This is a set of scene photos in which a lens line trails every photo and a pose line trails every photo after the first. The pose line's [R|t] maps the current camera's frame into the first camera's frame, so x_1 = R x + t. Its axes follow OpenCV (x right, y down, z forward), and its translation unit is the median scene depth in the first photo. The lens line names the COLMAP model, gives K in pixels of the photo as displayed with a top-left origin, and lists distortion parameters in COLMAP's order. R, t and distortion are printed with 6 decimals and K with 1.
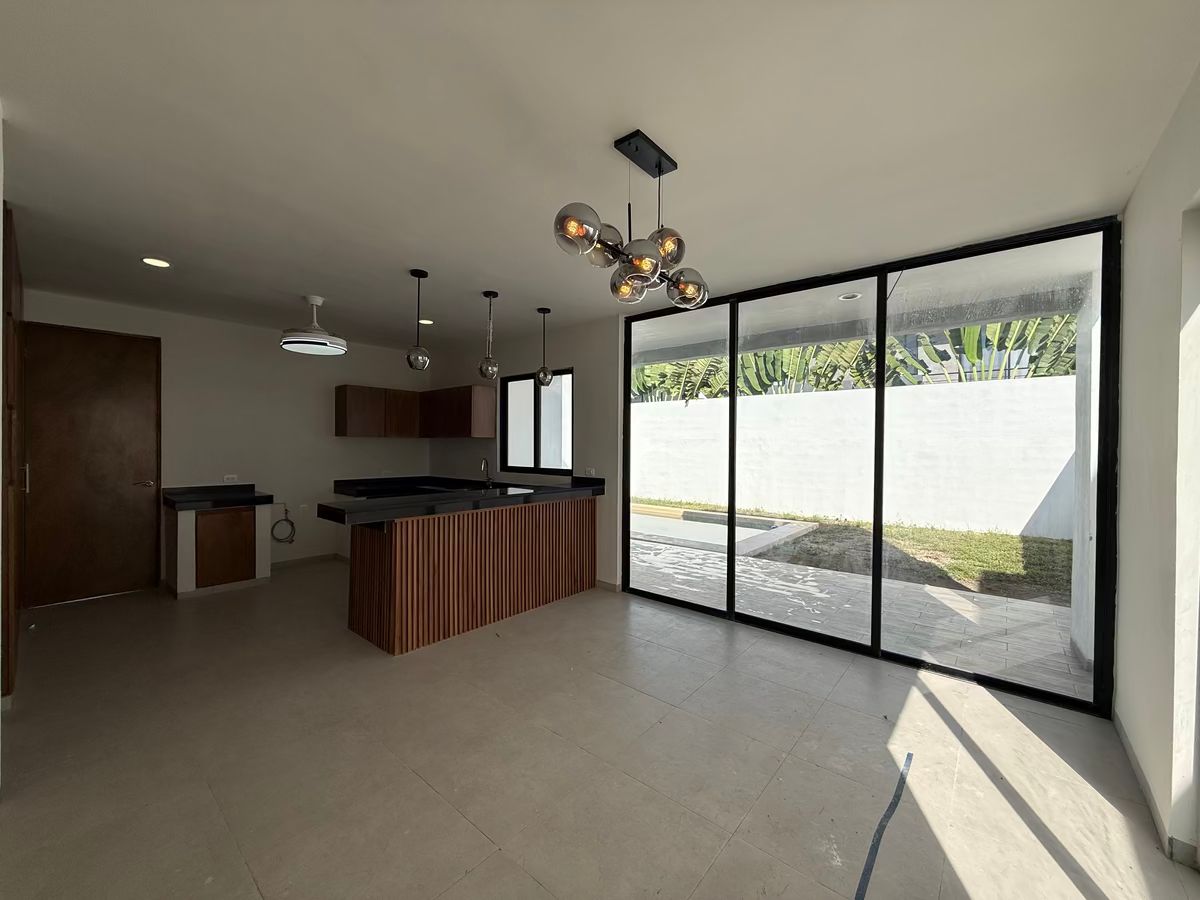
lens RADIAL K [[479.4, 0, 600.4], [0, 479.4, 446.7], [0, 0, 1]] dist [-0.002724, 0.000539]
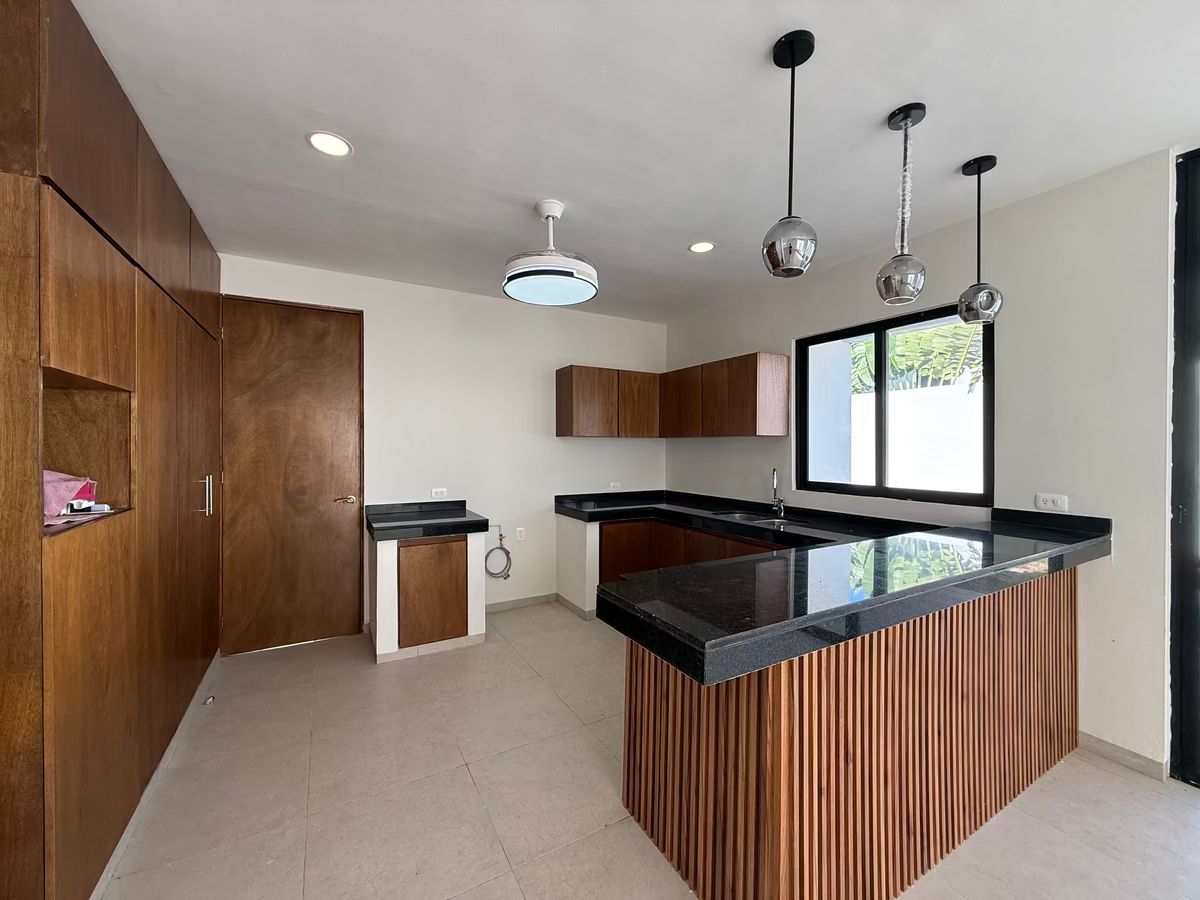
lens RADIAL K [[479.4, 0, 598.5], [0, 479.4, 448.7], [0, 0, 1]] dist [-0.002724, 0.000539]
pose [[0.940354, -0.003846, -0.340176, -0.281349], [0.003765, 0.999993, -0.000898, -0.002389], [0.340177, -0.000437, 0.940361, 0.378590]]
